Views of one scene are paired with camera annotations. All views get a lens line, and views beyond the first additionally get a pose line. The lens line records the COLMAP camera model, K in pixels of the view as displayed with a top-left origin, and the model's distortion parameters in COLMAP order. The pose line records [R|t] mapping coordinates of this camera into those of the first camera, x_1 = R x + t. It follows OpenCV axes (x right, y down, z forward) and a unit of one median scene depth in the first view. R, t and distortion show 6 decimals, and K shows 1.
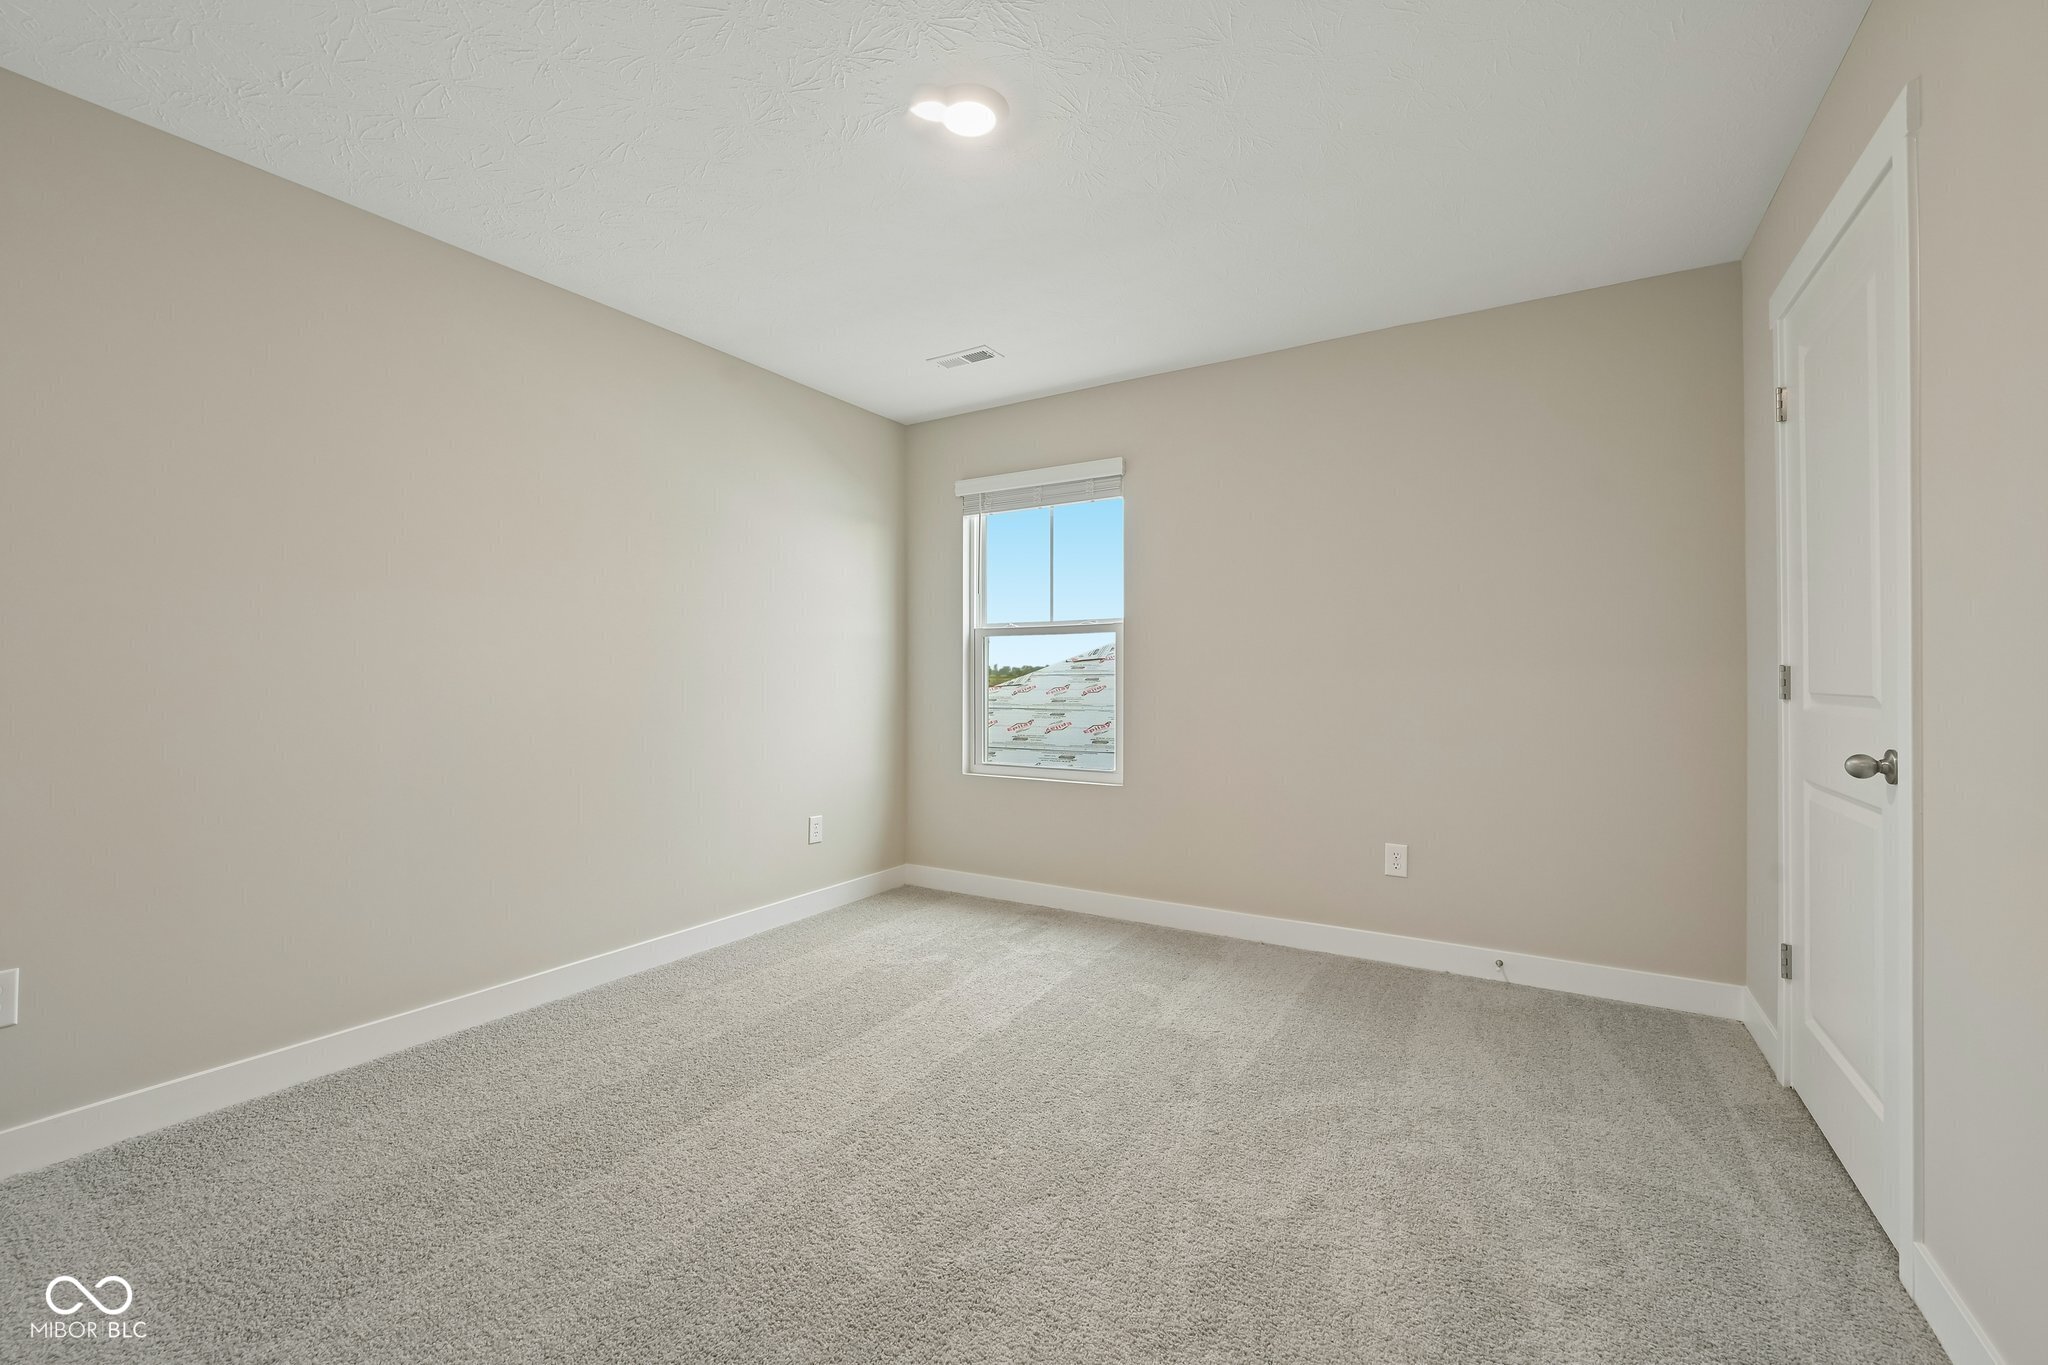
lens RADIAL K [[810.4, 0, 1013.1], [0, 810.4, 685.6], [0, 0, 1]] dist [0.010728, 0.000698]
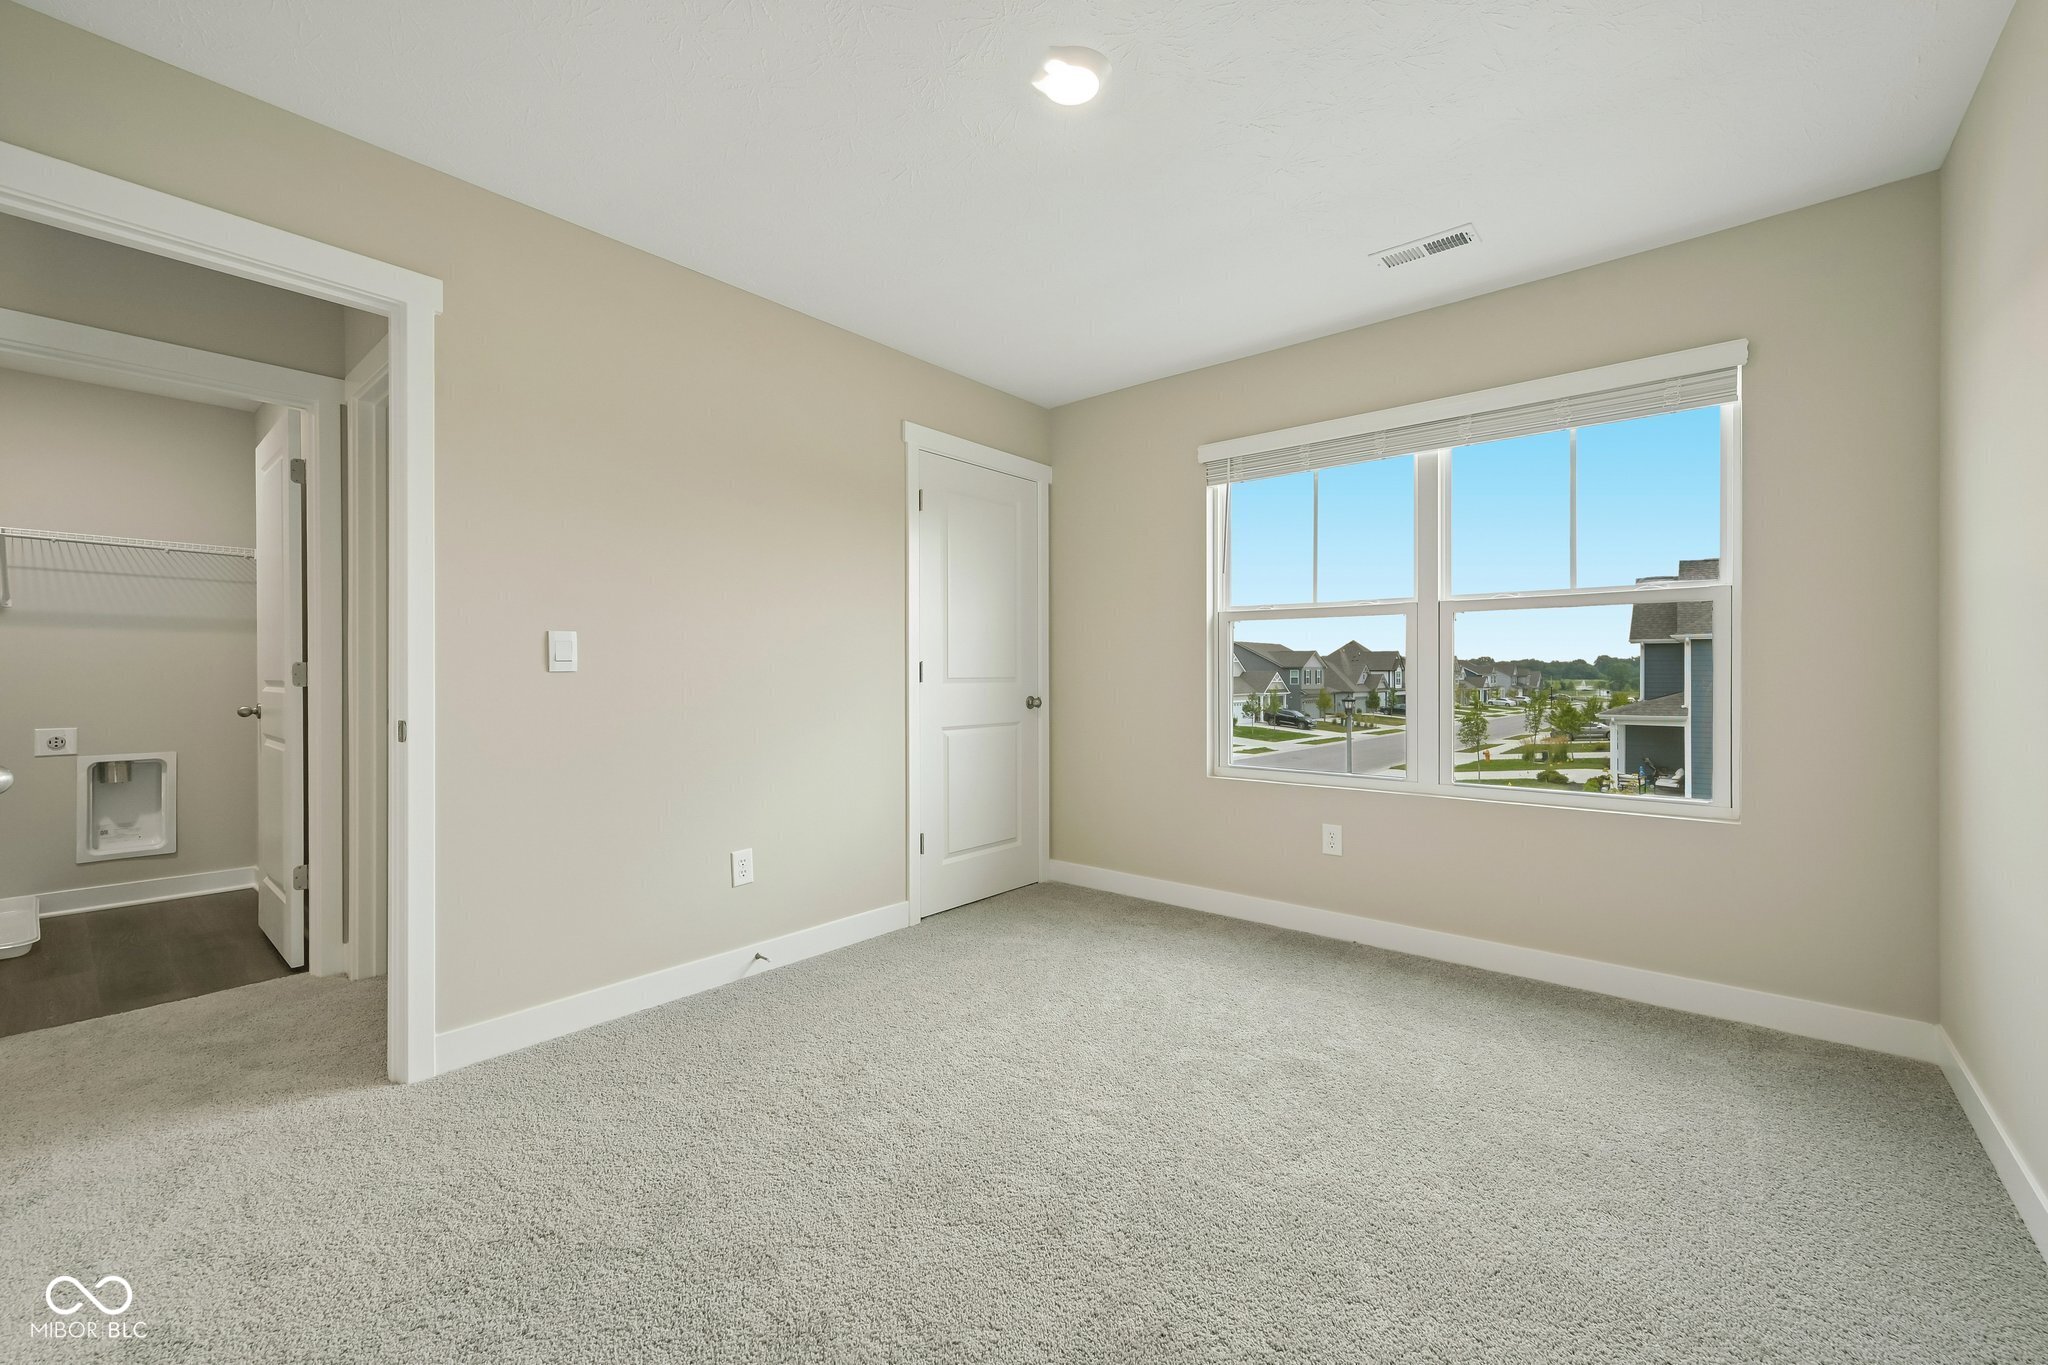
lens RADIAL K [[810.4, 0, 1005.9], [0, 810.4, 663.2], [0, 0, 1]] dist [0.010728, 0.000698]
pose [[0.991882, 0.002654, -0.127132, -0.167208], [-0.004714, 0.999862, -0.015903, 0.000831], [0.127072, 0.016373, 0.991758, 0.092442]]
